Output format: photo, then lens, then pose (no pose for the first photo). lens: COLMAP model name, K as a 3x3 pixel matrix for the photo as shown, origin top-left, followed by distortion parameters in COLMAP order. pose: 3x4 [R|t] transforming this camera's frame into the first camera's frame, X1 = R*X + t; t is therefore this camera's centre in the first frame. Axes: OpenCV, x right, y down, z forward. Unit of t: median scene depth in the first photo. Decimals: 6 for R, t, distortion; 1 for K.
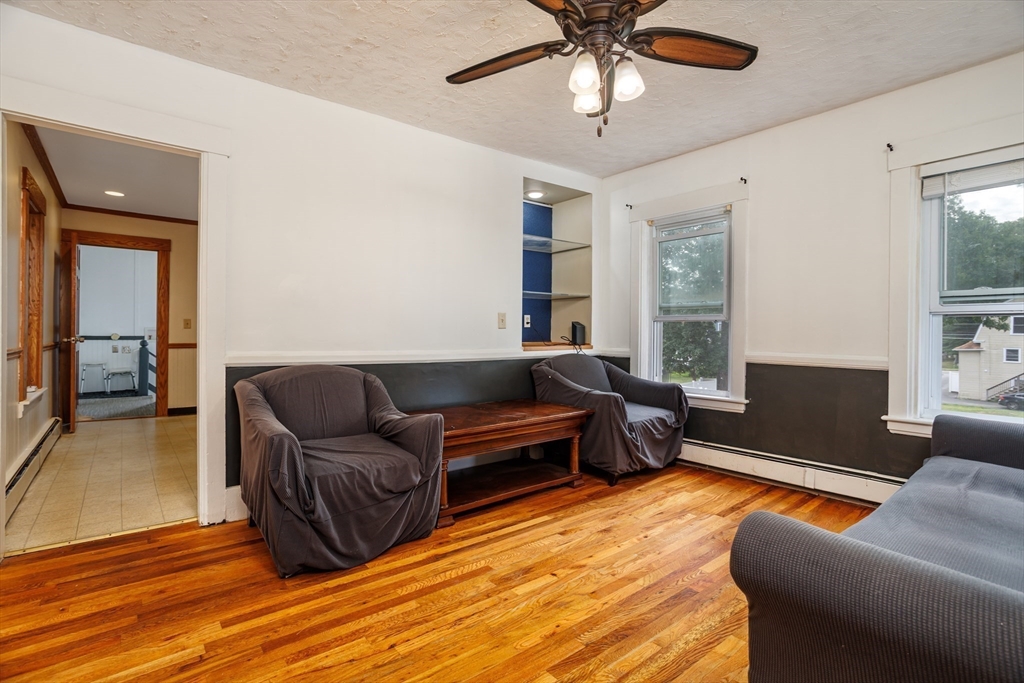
lens RADIAL K [[492.0, 0, 513.5], [0, 492.0, 328.6], [0, 0, 1]] dist [-0.004183, 0.000482]
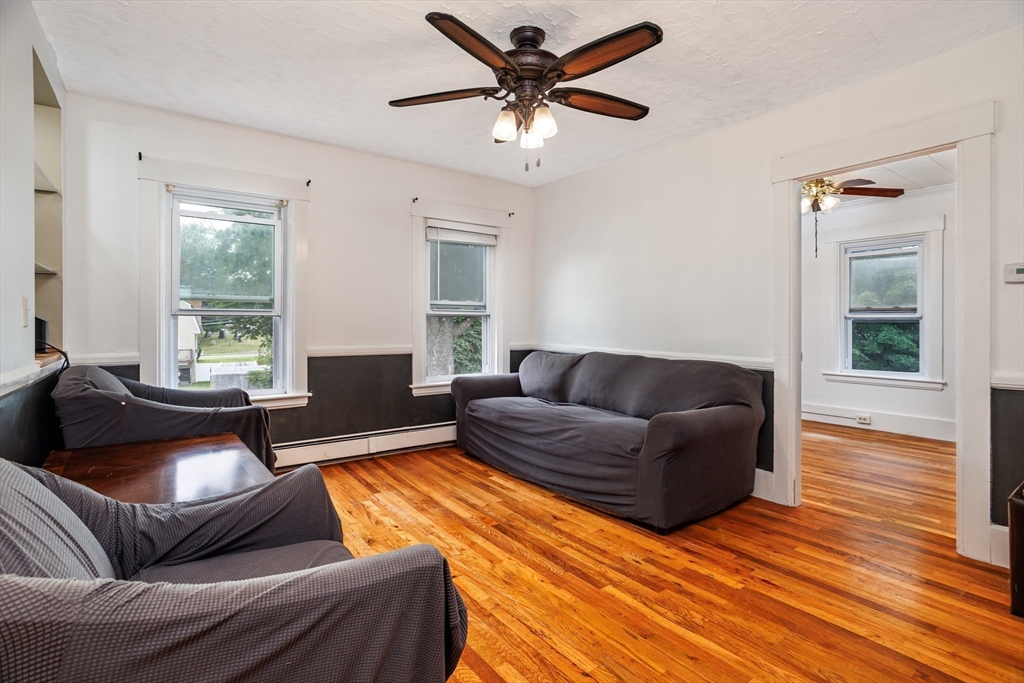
lens RADIAL K [[492.0, 0, 513.5], [0, 492.0, 328.6], [0, 0, 1]] dist [-0.004183, 0.000482]
pose [[0.057659, -0.010415, 0.998282, -0.754840], [-0.004112, 0.999935, 0.010670, -0.006059], [-0.998328, -0.004720, 0.057612, 0.703144]]
